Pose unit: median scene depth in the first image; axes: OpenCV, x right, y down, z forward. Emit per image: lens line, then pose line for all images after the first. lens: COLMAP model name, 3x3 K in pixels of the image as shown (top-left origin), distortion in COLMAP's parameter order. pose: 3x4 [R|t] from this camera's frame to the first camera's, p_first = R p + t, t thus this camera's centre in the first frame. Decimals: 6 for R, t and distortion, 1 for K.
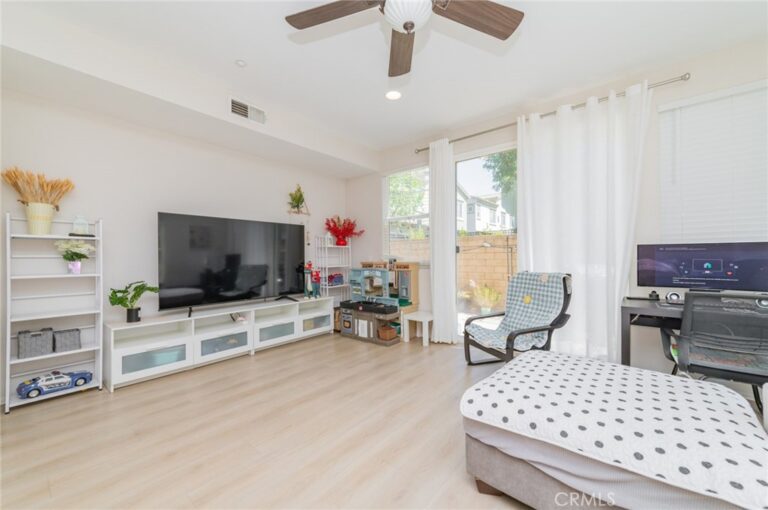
lens RADIAL K [[299.5, 0, 384.0], [0, 299.5, 255.0], [0, 0, 1]] dist [0.010771, -0.000150]
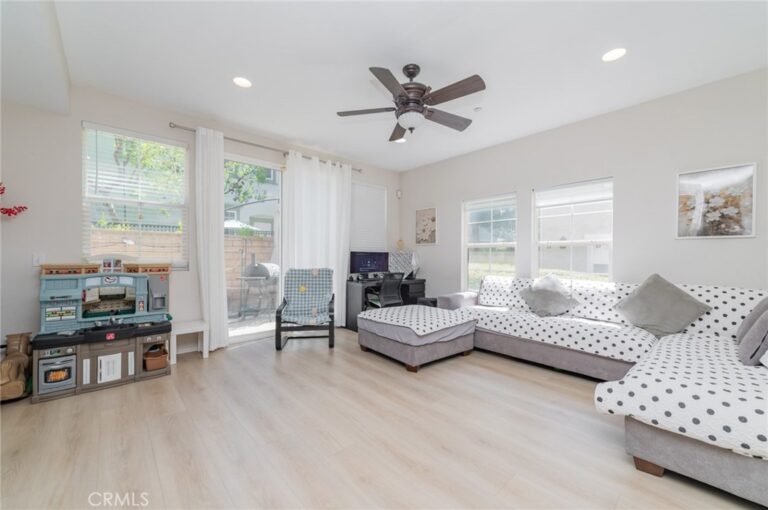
lens RADIAL K [[304.4, 0, 383.2], [0, 304.4, 256.5], [0, 0, 1]] dist [0.005950, -0.000581]
pose [[0.150304, 0.008031, 0.988607, -0.640797], [-0.011948, 0.999909, -0.006306, 0.004112], [-0.988568, -0.010864, 0.150386, 0.330635]]
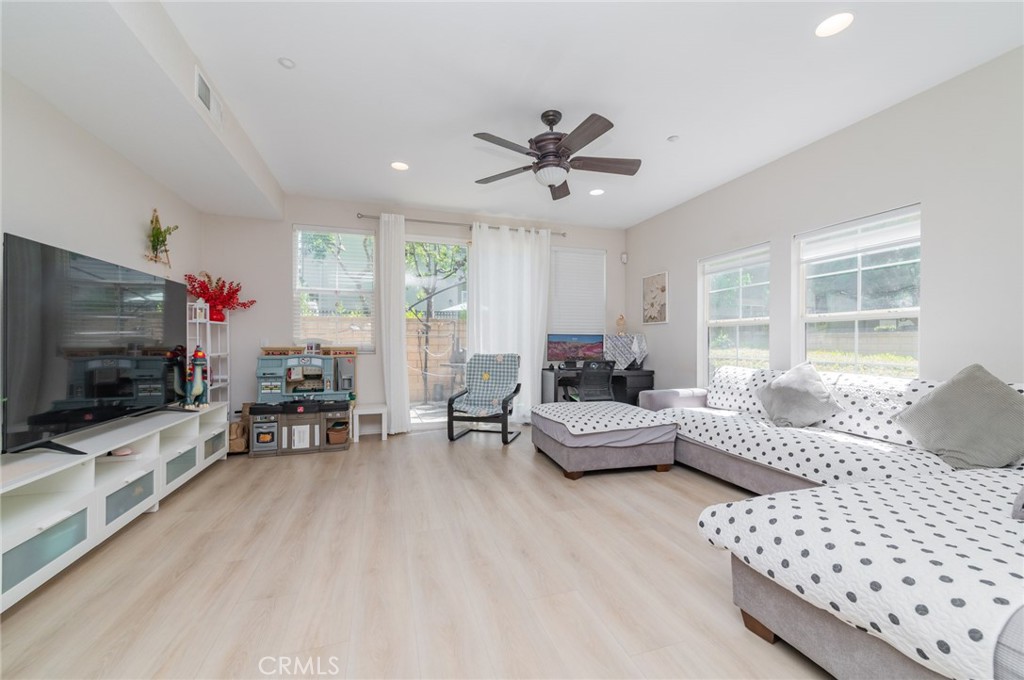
lens RADIAL K [[399.4, 0, 512.0], [0, 399.4, 340.0], [0, 0, 1]] dist [0.010771, -0.000150]
pose [[0.539431, 0.013580, 0.841920, -0.632726], [-0.009818, 0.999903, -0.009838, 0.011703], [-0.841973, -0.002959, 0.539512, 0.031582]]
